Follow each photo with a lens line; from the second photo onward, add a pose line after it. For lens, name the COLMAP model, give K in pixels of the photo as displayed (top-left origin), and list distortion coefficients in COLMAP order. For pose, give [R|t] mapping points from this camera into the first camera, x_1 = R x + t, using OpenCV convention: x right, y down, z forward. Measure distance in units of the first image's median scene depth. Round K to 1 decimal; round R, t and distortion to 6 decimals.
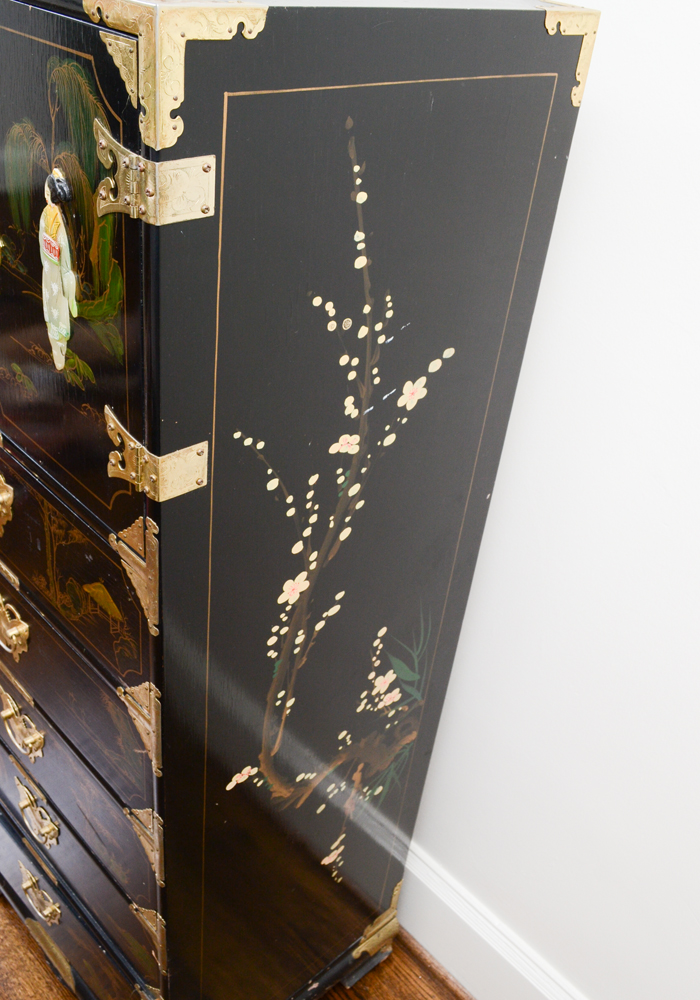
lens RADIAL K [[943.3, 0, 350.0], [0, 943.3, 500.0], [0, 0, 1]] dist [-0.073308, 0.004287]
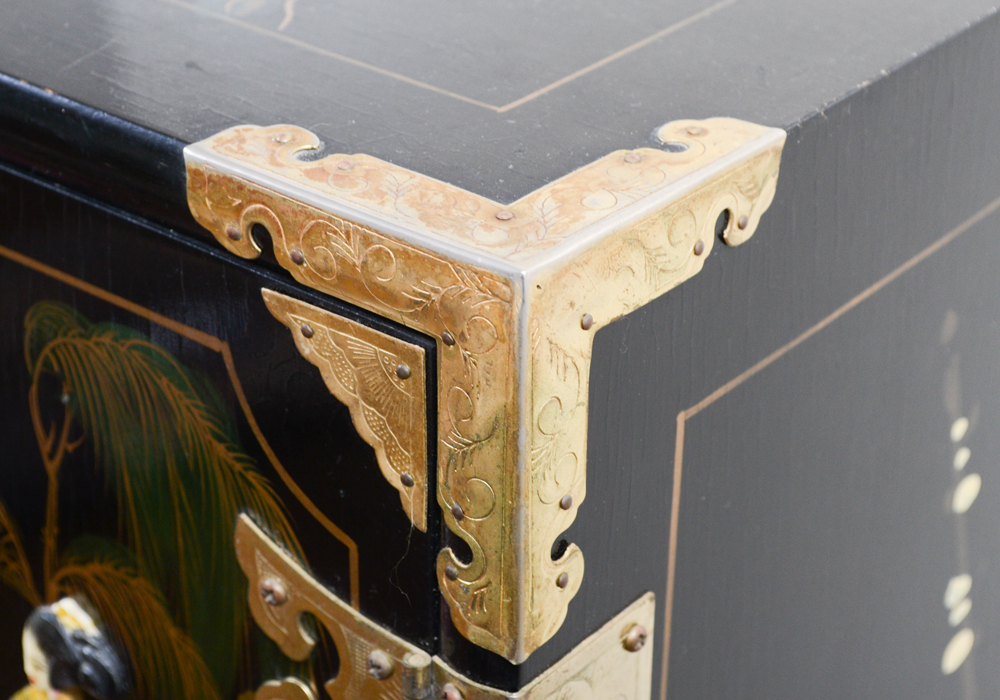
lens RADIAL K [[2421.6, 0, 500.0], [0, 2421.6, 350.0], [0, 0, 1]] dist [-0.008880, 0.602075]
pose [[0.987565, -0.140942, 0.069646, -0.245096], [0.145865, 0.986716, -0.071522, -0.407107], [-0.058640, 0.080791, 0.995005, 0.190536]]
